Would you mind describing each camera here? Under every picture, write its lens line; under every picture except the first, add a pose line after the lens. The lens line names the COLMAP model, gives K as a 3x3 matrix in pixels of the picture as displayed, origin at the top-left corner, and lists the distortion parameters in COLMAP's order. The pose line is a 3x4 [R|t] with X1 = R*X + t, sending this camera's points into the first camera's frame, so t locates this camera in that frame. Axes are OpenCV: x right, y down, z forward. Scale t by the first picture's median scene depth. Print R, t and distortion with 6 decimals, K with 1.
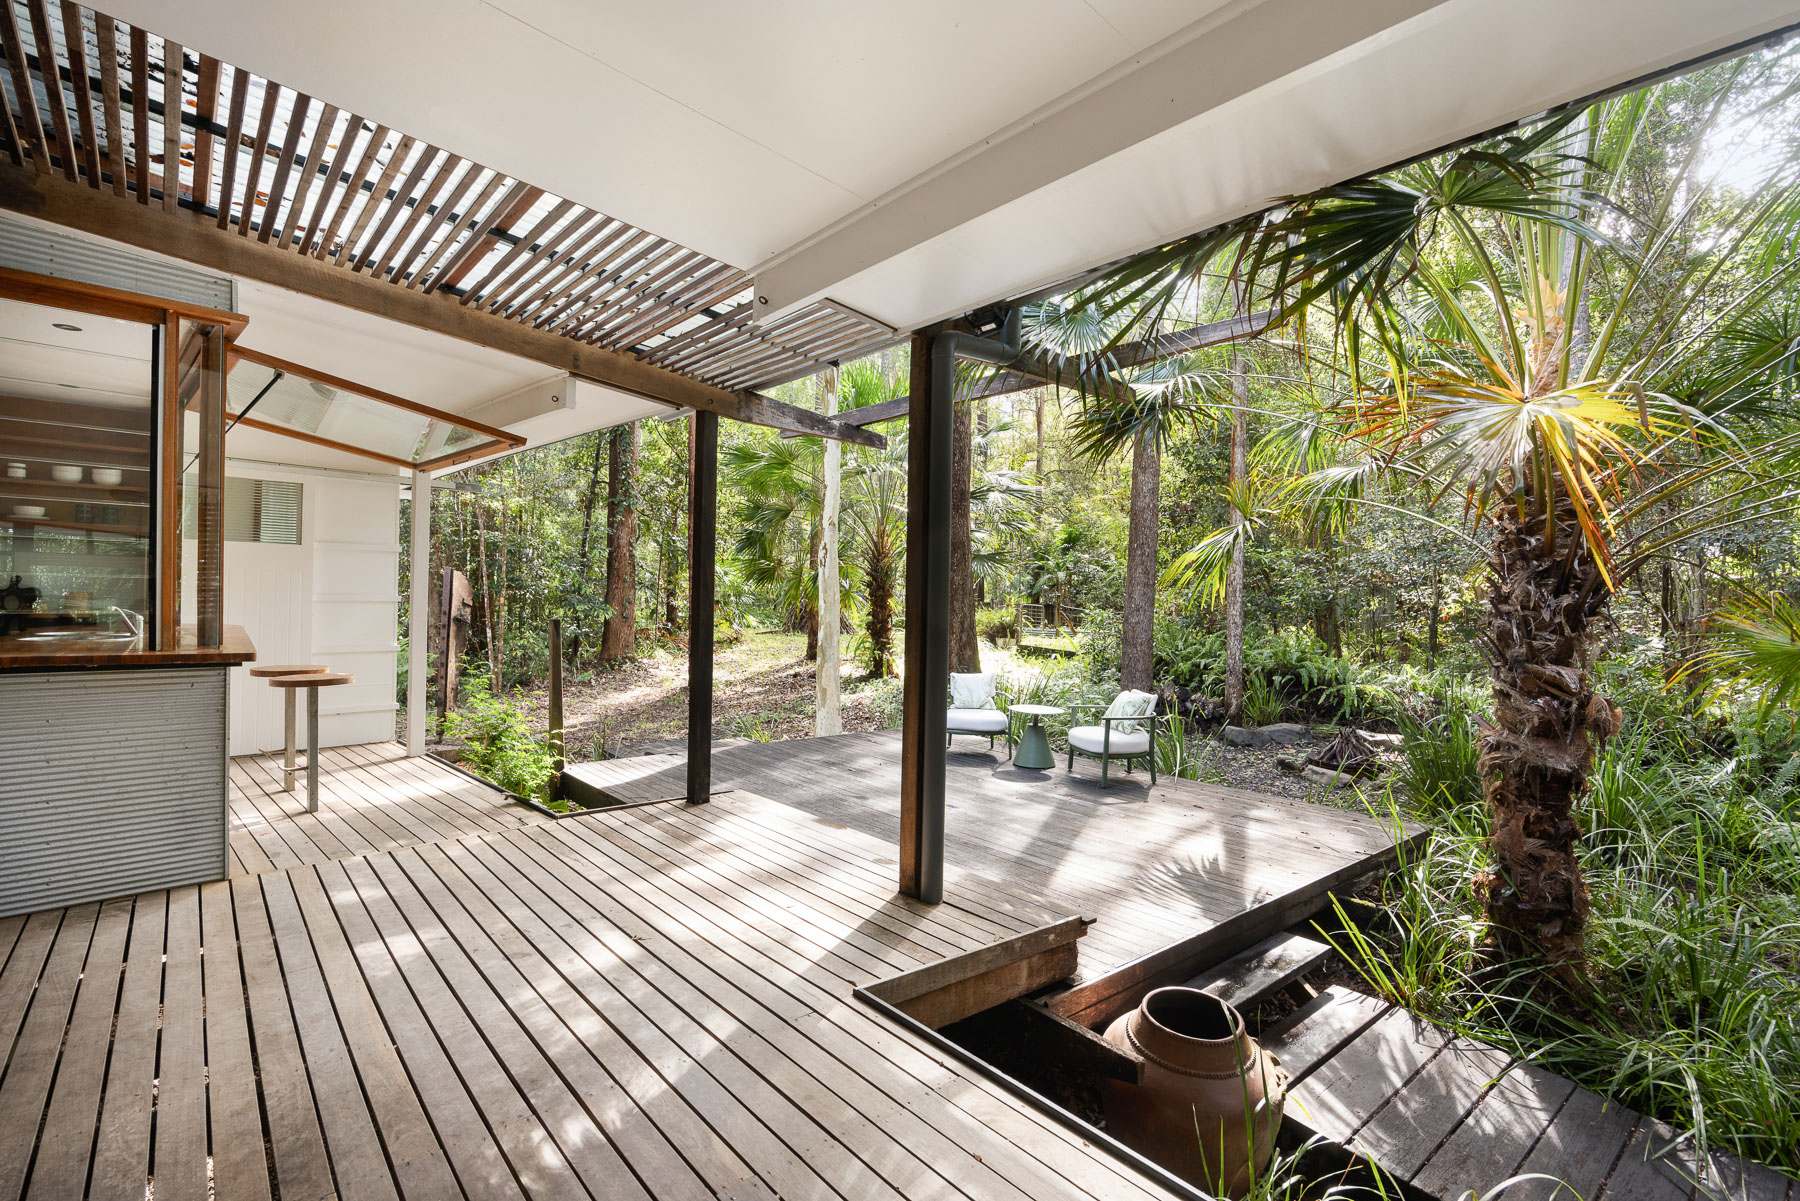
lens RADIAL K [[858.7, 0, 900.0], [0, 858.7, 600.5], [0, 0, 1]] dist [0.000260, 0.000009]
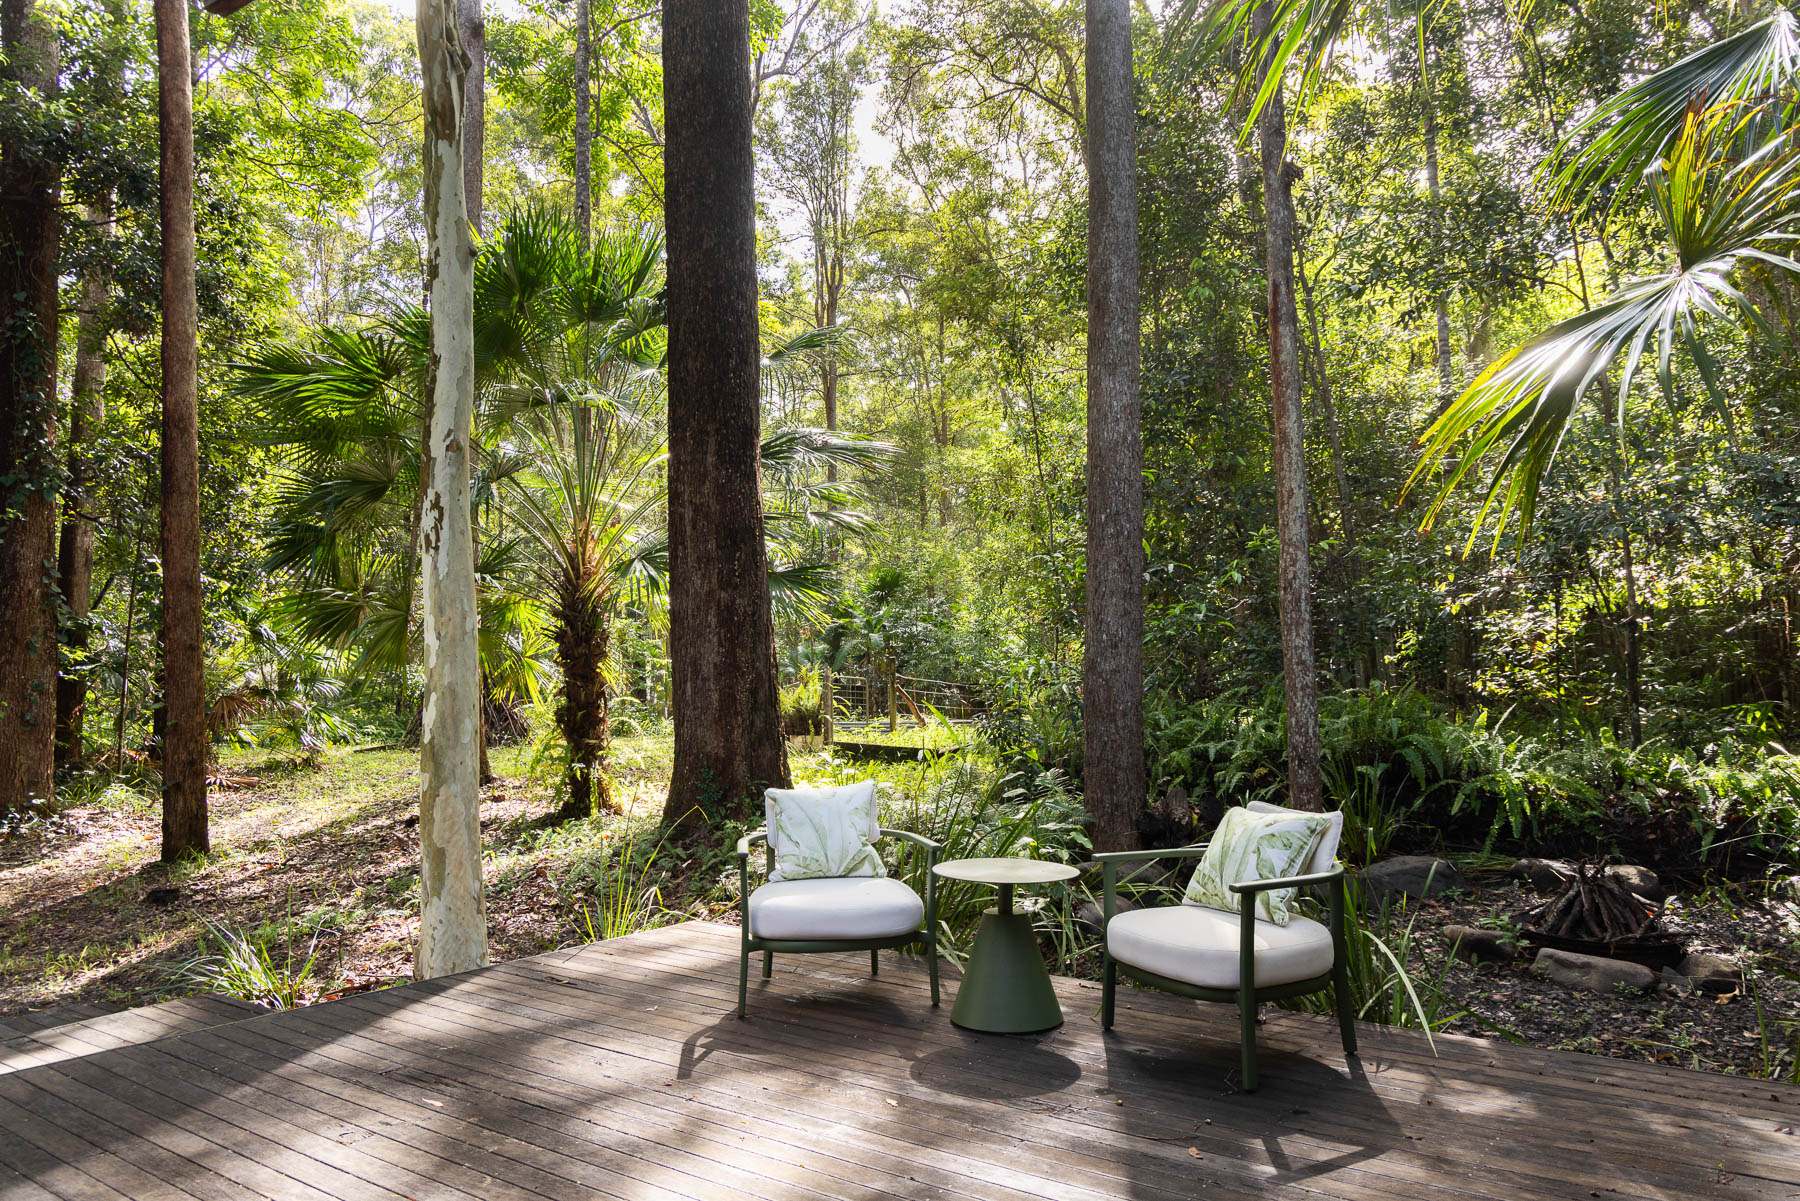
lens RADIAL K [[1202.4, 0, 900.0], [0, 1202.4, 600.5], [0, 0, 1]] dist [0.027883, 0.000058]
pose [[0.972499, -0.020931, 0.231964, -0.004461], [0.039614, 0.996307, -0.076180, 0.025430], [-0.229513, 0.083274, 0.969737, 0.264023]]
